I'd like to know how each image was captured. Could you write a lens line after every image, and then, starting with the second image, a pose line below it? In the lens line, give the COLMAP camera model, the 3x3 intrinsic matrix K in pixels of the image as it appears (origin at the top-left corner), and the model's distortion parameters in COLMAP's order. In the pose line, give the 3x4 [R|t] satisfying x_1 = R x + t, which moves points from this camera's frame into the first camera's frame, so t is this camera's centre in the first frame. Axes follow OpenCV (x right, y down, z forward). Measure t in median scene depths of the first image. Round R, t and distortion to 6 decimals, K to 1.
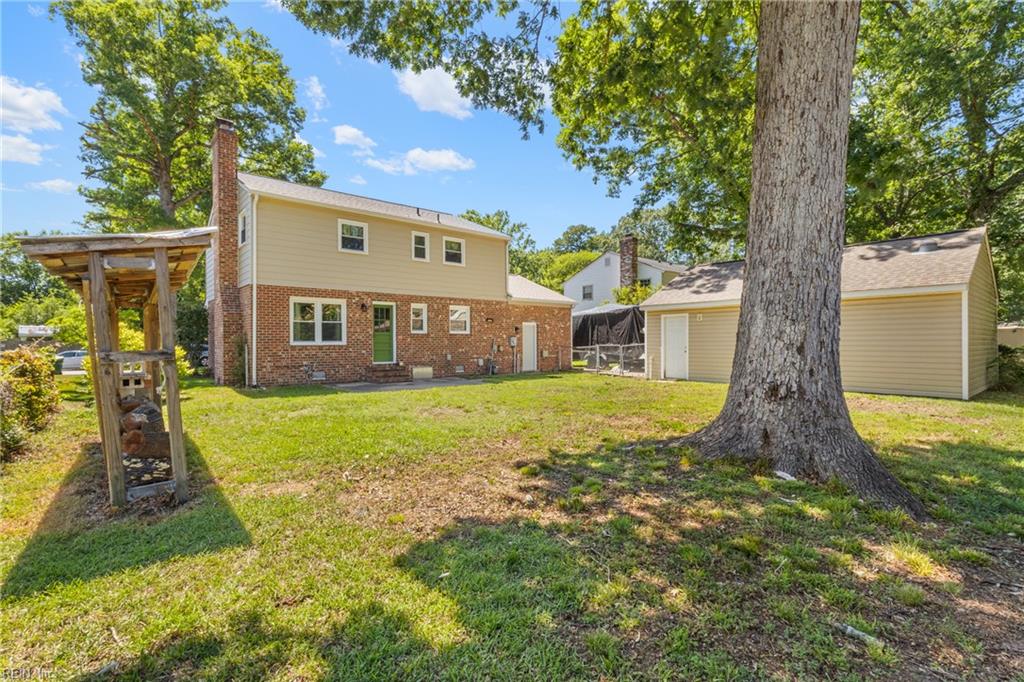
lens RADIAL K [[447.6, 0, 529.0], [0, 447.6, 338.3], [0, 0, 1]] dist [0.001739, 0.000105]
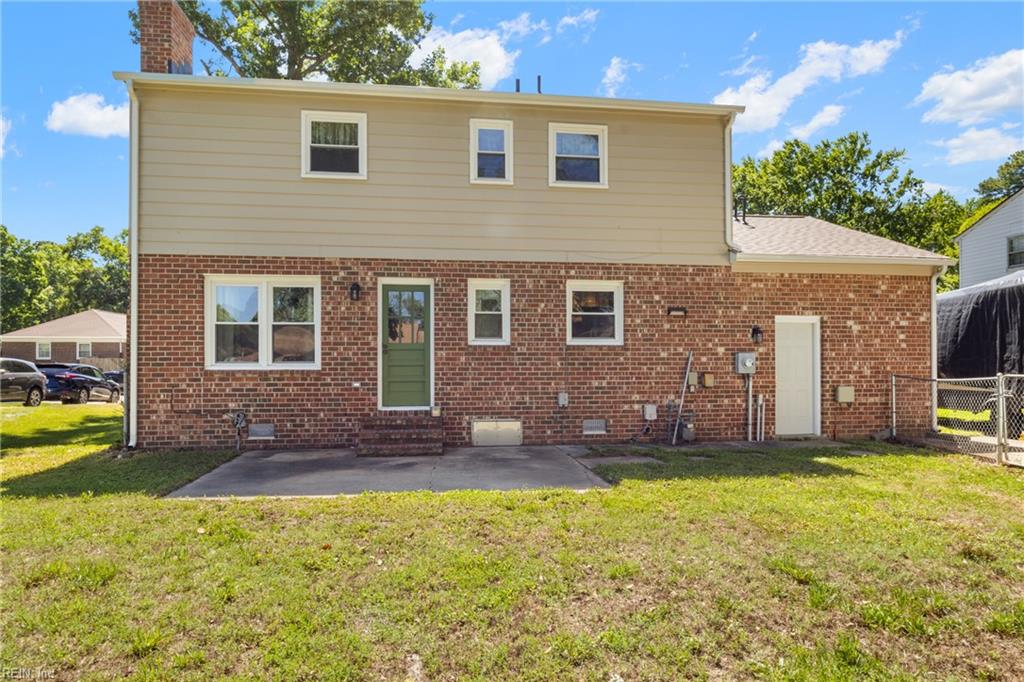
lens RADIAL K [[642.1, 0, 513.9], [0, 642.1, 360.2], [0, 0, 1]] dist [-0.002524, -0.000252]
pose [[0.837384, -0.005139, -0.546592, 0.125922], [0.004301, 0.999987, -0.002813, 0.006078], [0.546599, 0.000004, 0.837395, 0.461415]]
